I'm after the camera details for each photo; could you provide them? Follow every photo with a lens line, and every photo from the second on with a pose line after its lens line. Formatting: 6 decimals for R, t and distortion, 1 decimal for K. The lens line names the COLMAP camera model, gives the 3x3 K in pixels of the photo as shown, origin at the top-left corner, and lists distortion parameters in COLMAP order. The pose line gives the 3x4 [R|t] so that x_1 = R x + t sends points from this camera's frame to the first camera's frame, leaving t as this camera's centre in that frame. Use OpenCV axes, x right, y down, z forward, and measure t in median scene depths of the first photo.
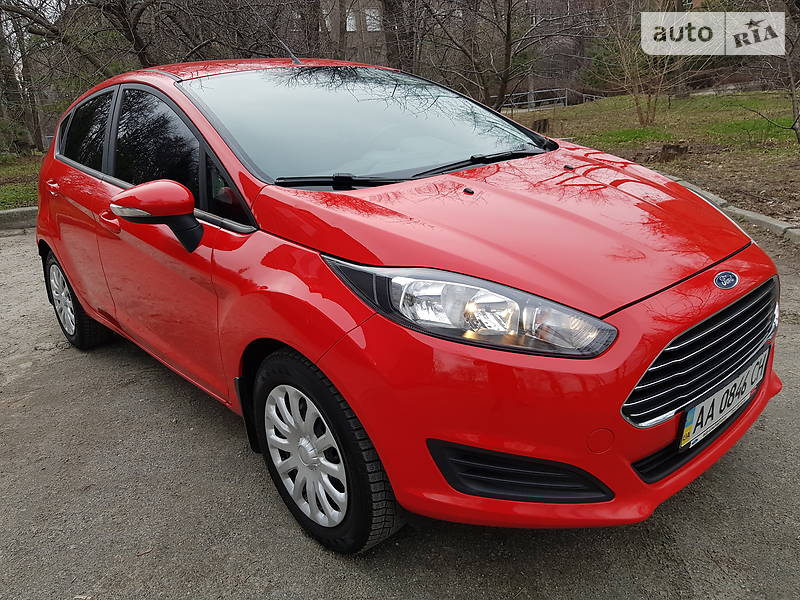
lens RADIAL K [[615.5, 0, 400.6], [0, 615.5, 293.8], [0, 0, 1]] dist [0.052423, -0.108540]
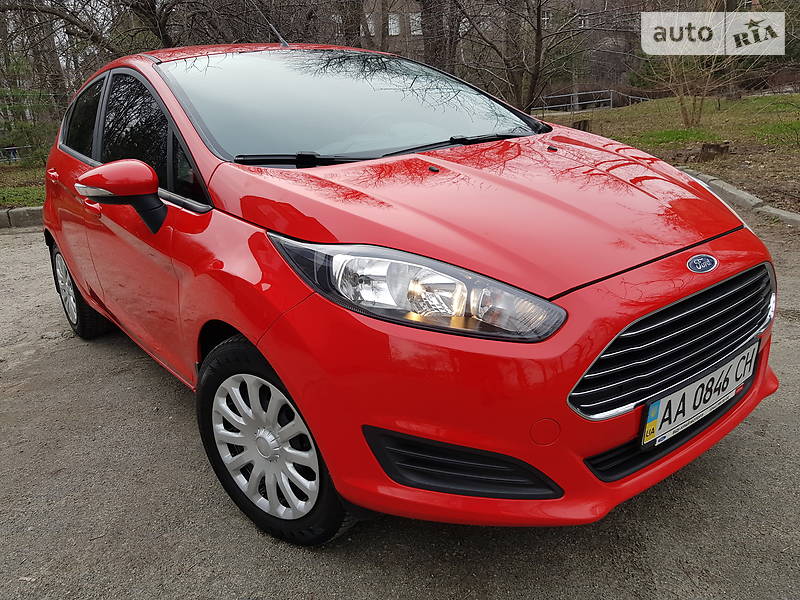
lens RADIAL K [[616.2, 0, 399.1], [0, 616.2, 305.3], [0, 0, 1]] dist [0.052984, -0.101284]
pose [[0.997691, 0.017558, -0.065613, 0.114692], [-0.016861, 0.999795, 0.011171, 0.029500], [0.065795, -0.010039, 0.997783, 0.048131]]
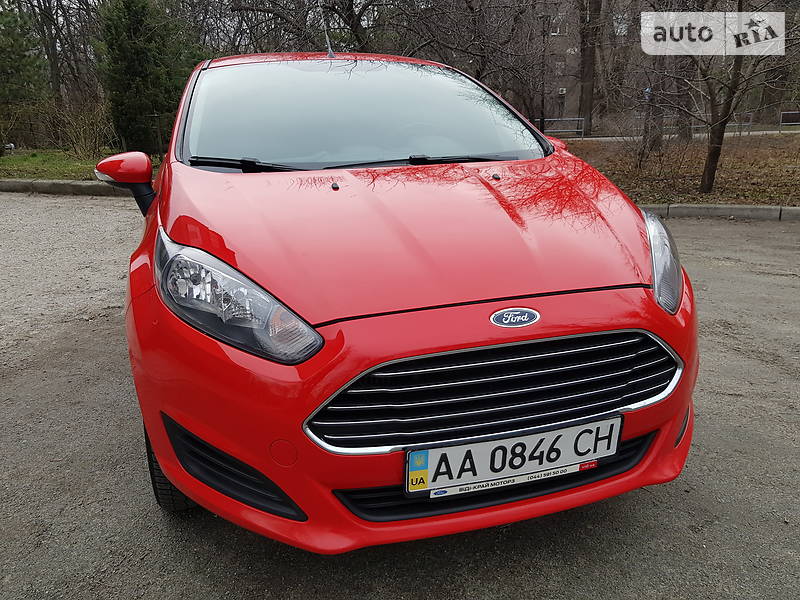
lens RADIAL K [[616.2, 0, 399.1], [0, 616.2, 305.3], [0, 0, 1]] dist [0.052984, -0.101284]
pose [[0.910267, 0.177048, -0.374257, 0.559029], [-0.173065, 0.983904, 0.044524, -0.039935], [0.376116, 0.024242, 0.926255, 0.129844]]
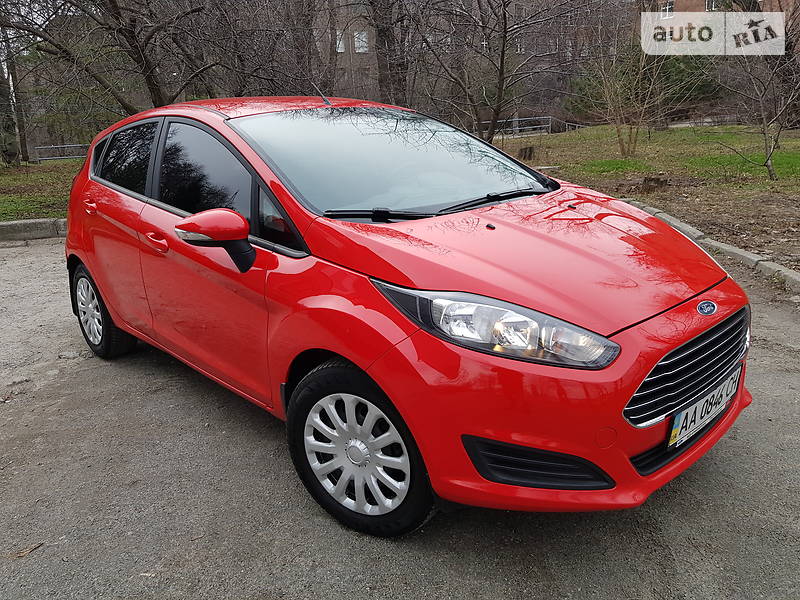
lens RADIAL K [[613.2, 0, 405.0], [0, 613.2, 296.9], [0, 0, 1]] dist [0.081812, -0.180061]
pose [[0.998983, 0.024126, 0.038100, -0.087386], [-0.023120, 0.999378, -0.026621, 0.001395], [-0.038719, 0.025713, 0.998919, -0.146227]]
